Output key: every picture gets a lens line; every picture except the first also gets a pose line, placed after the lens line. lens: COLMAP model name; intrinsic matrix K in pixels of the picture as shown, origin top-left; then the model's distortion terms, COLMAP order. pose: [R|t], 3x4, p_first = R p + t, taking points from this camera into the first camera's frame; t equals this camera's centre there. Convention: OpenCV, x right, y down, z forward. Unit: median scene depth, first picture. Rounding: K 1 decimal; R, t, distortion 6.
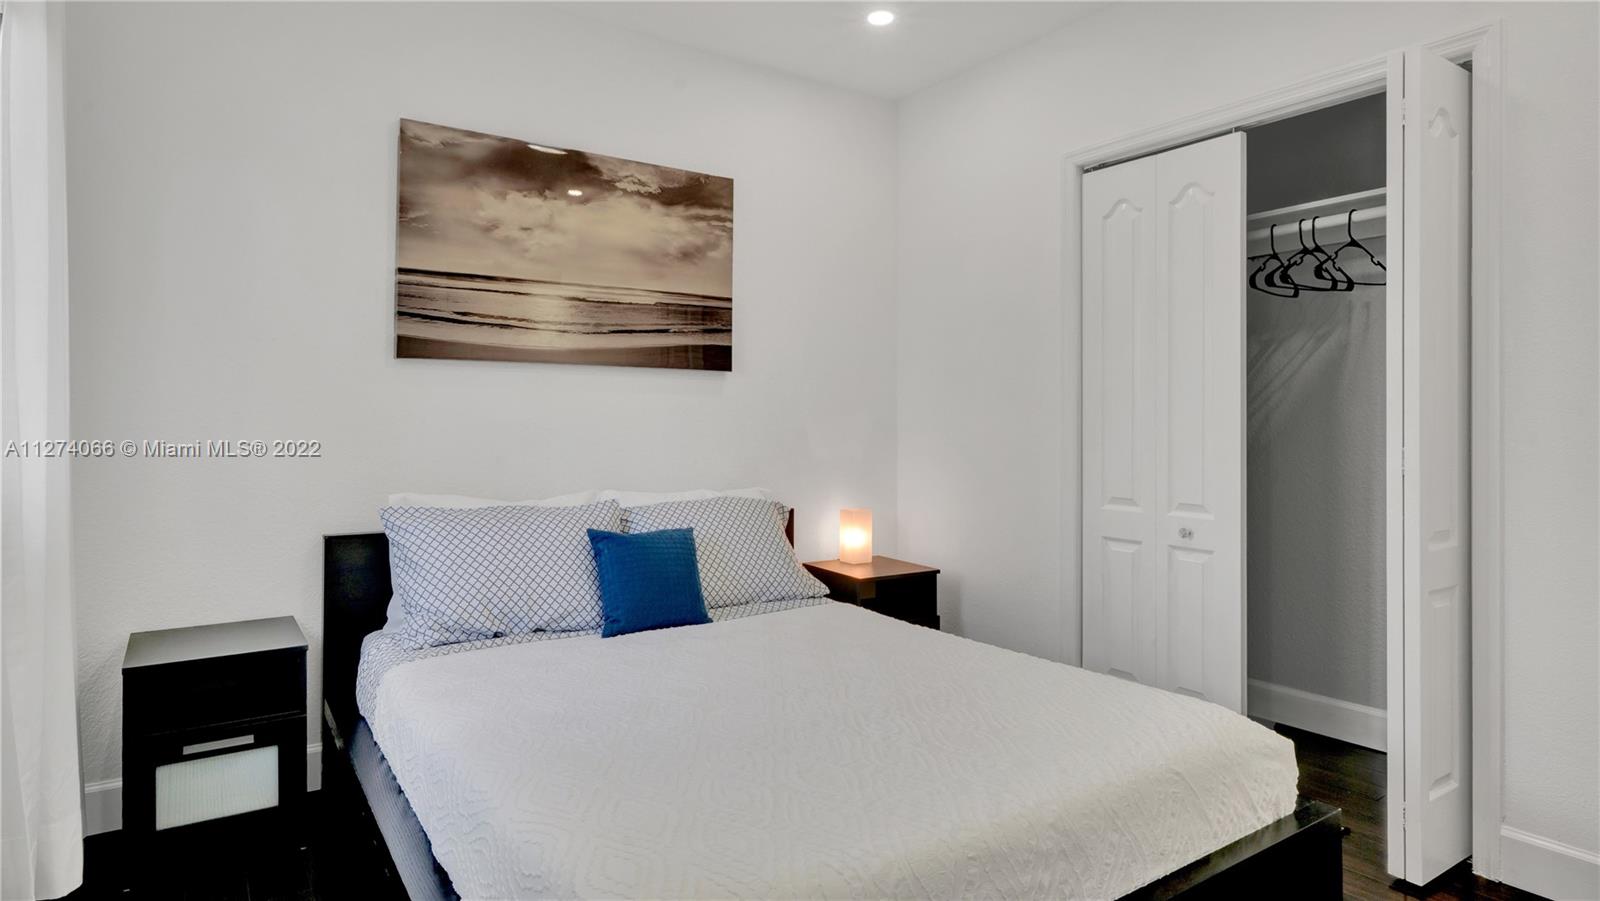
lens RADIAL K [[885.3, 0, 802.2], [0, 885.3, 415.3], [0, 0, 1]] dist [-0.040480, -0.000137]
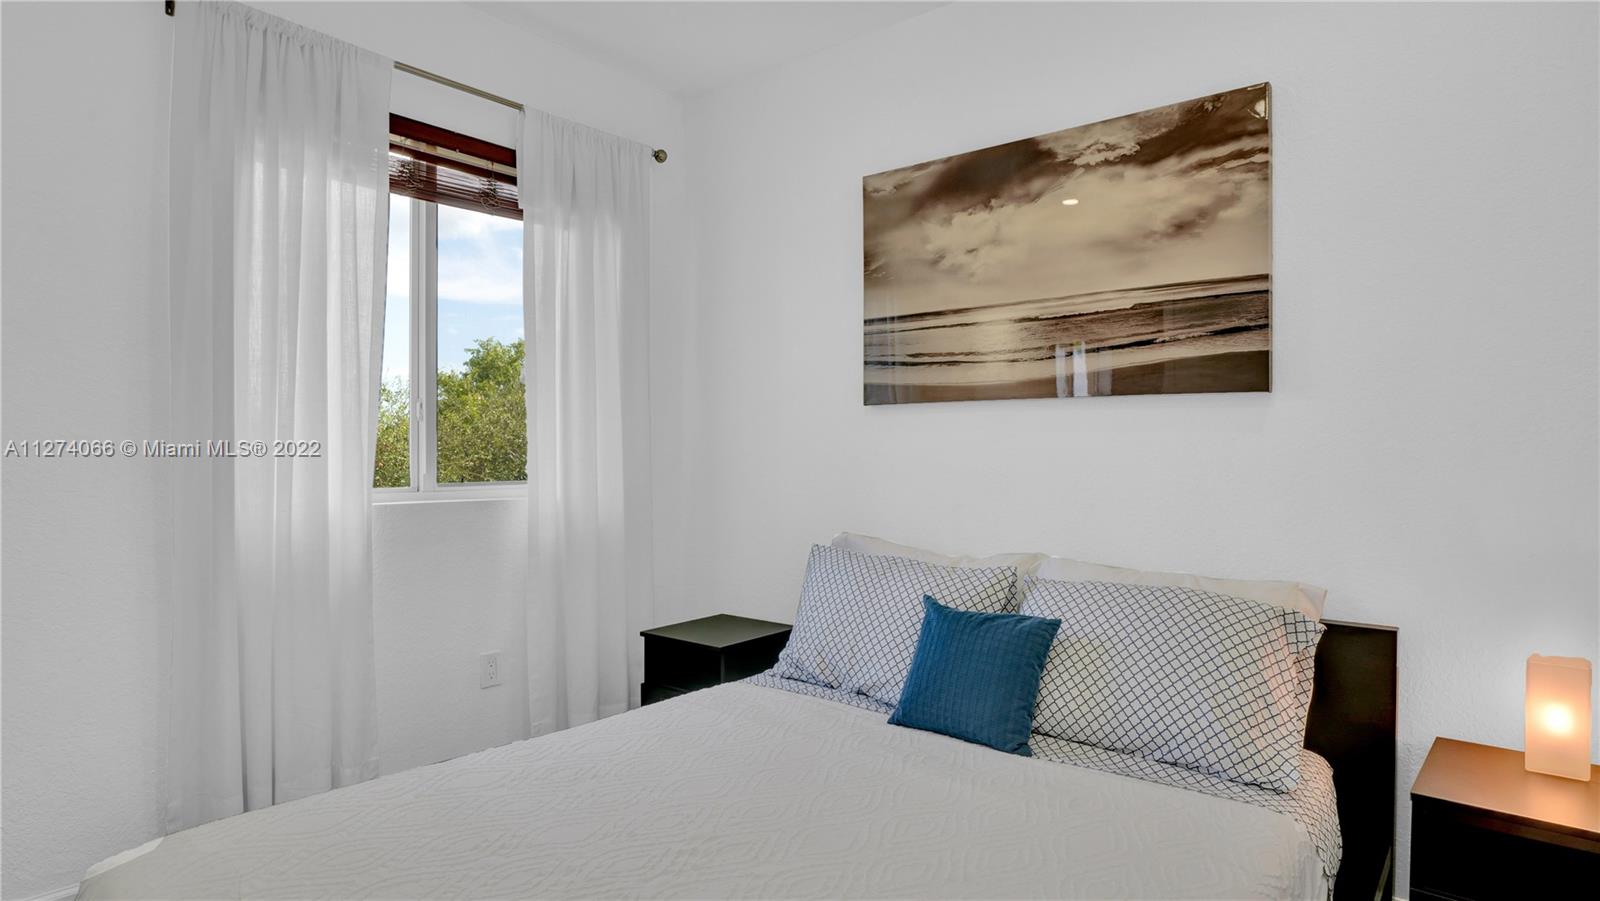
lens RADIAL K [[850.9, 0, 807.8], [0, 850.9, 456.4], [0, 0, 1]] dist [-0.019994, -0.000395]
pose [[0.273152, 0.008732, -0.961931, 0.464387], [0.006809, 0.999916, 0.011011, -0.014004], [0.961947, -0.009557, 0.273070, 0.596263]]
